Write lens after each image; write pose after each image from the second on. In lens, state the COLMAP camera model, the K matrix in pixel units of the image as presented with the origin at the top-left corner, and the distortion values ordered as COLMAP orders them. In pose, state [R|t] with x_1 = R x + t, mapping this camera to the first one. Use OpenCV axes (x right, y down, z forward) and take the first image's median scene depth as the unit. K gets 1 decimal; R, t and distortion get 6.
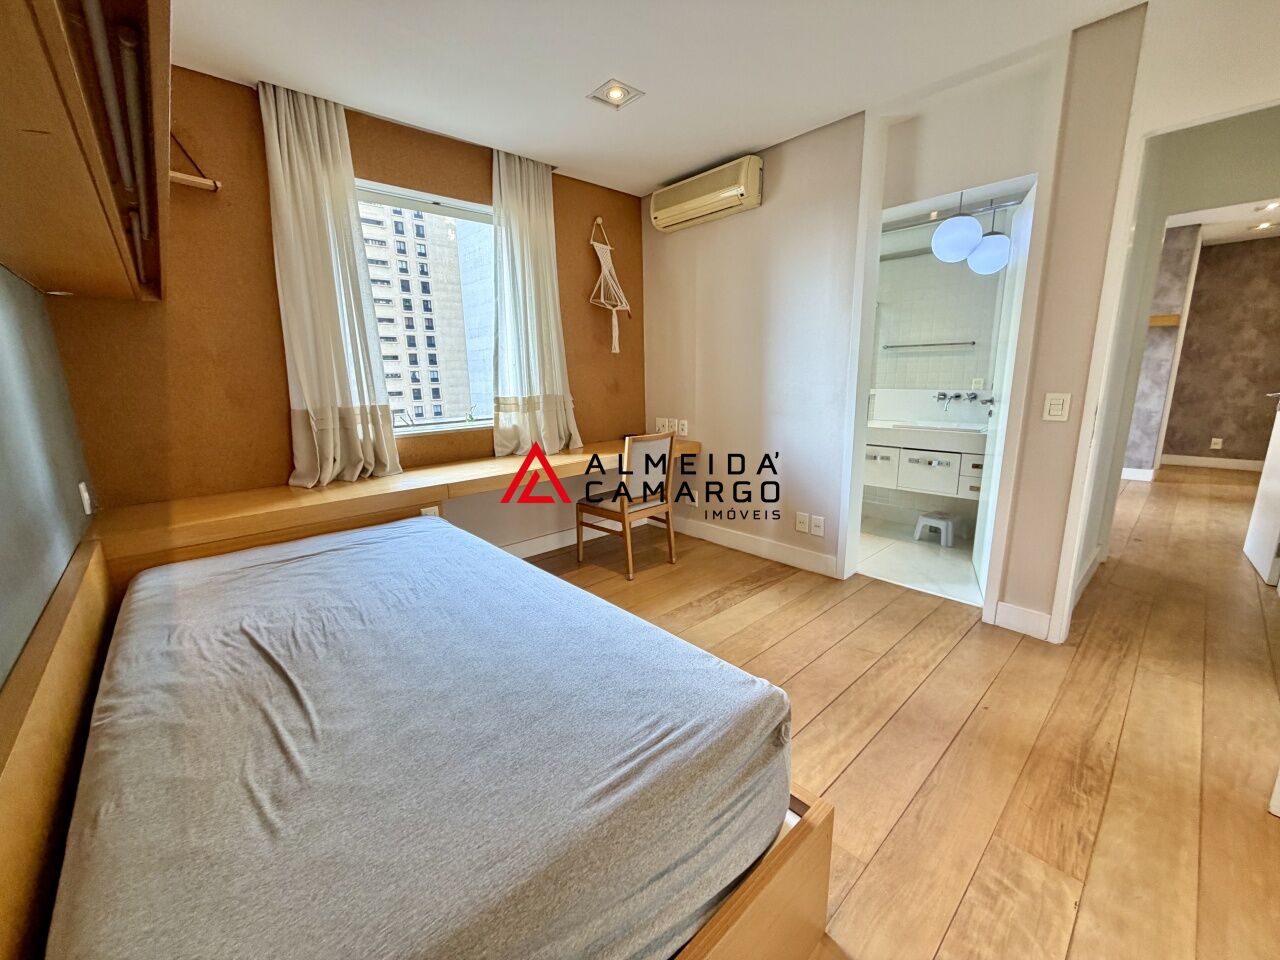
lens RADIAL K [[511.2, 0, 636.9], [0, 511.2, 479.4], [0, 0, 1]] dist [0.000115, 0.000447]
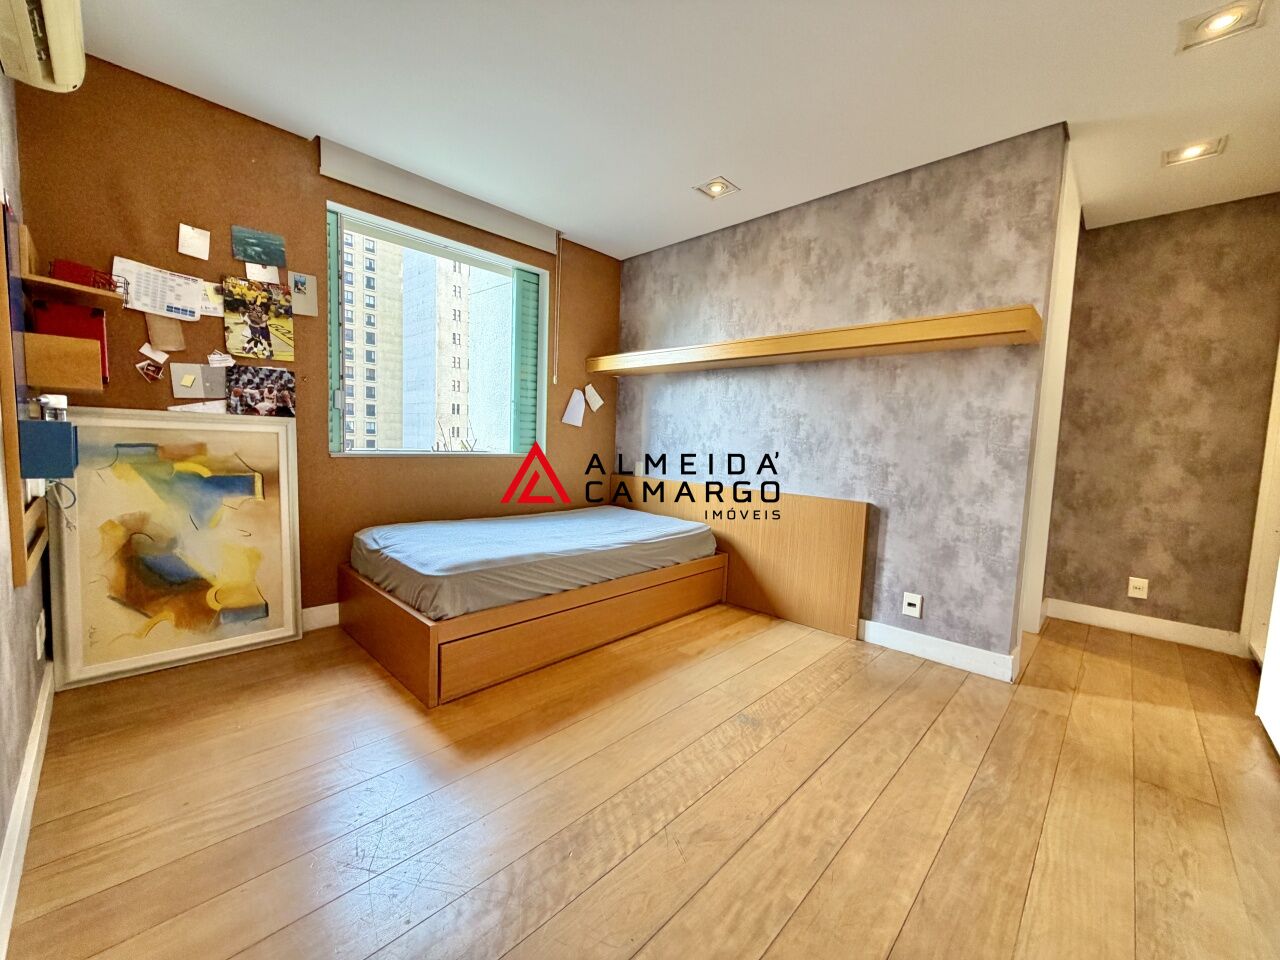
lens RADIAL K [[511.2, 0, 634.7], [0, 511.2, 480.2], [0, 0, 1]] dist [0.000115, 0.000447]
pose [[0.996198, 0.049786, 0.071486, 0.580040], [-0.040580, 0.991338, -0.124908, -0.093089], [-0.077086, 0.121532, 0.989590, 0.511045]]
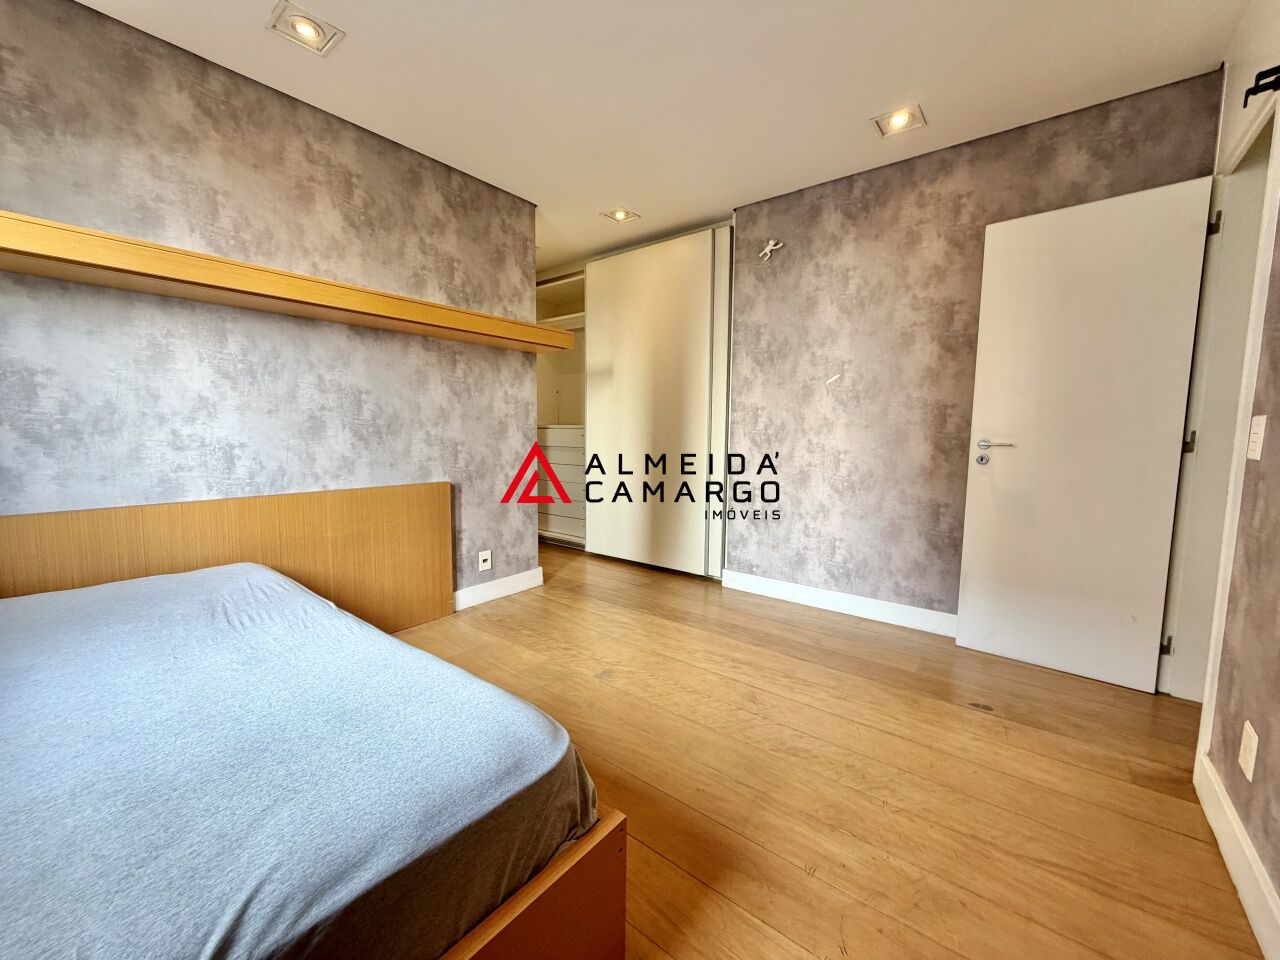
lens RADIAL K [[511.2, 0, 650.6], [0, 511.2, 473.9], [0, 0, 1]] dist [0.000115, 0.000447]
pose [[-0.179816, -0.077742, 0.980624, 0.317422], [0.186756, 0.976044, 0.111624, -0.165144], [-0.965810, 0.203209, -0.160989, 0.851307]]
